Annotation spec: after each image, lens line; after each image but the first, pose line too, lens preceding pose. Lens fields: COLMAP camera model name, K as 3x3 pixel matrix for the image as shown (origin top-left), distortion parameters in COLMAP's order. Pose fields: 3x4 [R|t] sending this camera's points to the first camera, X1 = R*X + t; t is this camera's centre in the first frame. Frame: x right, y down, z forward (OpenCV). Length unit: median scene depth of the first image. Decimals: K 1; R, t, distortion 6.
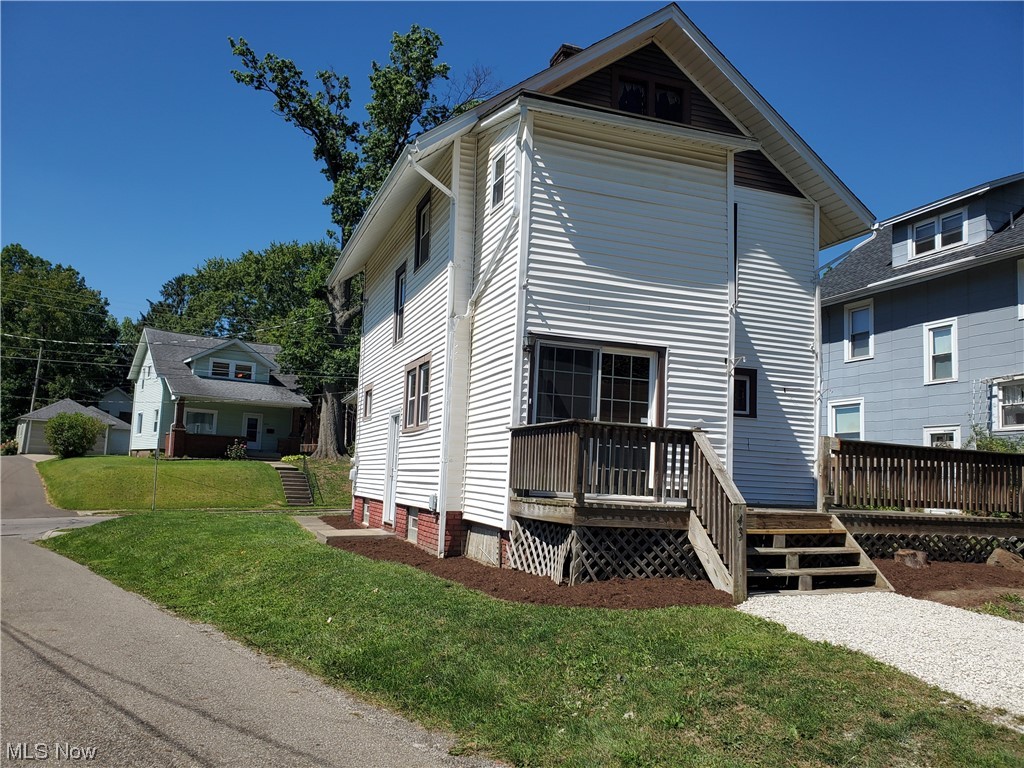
lens RADIAL K [[863.9, 0, 532.3], [0, 863.9, 390.8], [0, 0, 1]] dist [0.094386, -0.060038]
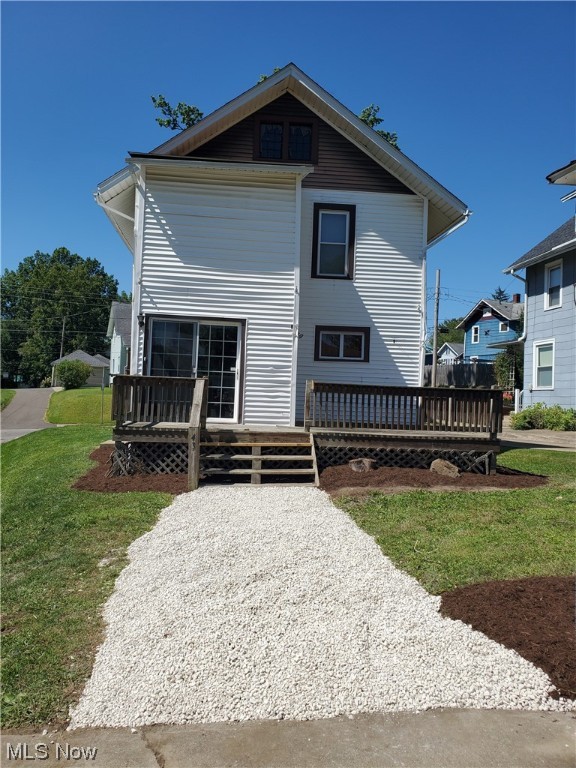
lens RADIAL K [[647.9, 0, 255.3], [0, 647.9, 374.3], [0, 0, 1]] dist [0.094386, -0.060038]
pose [[0.963437, -0.016131, -0.267447, 0.459180], [0.032285, 0.997902, 0.056112, -0.017336], [0.265981, -0.062695, 0.961937, -0.049218]]
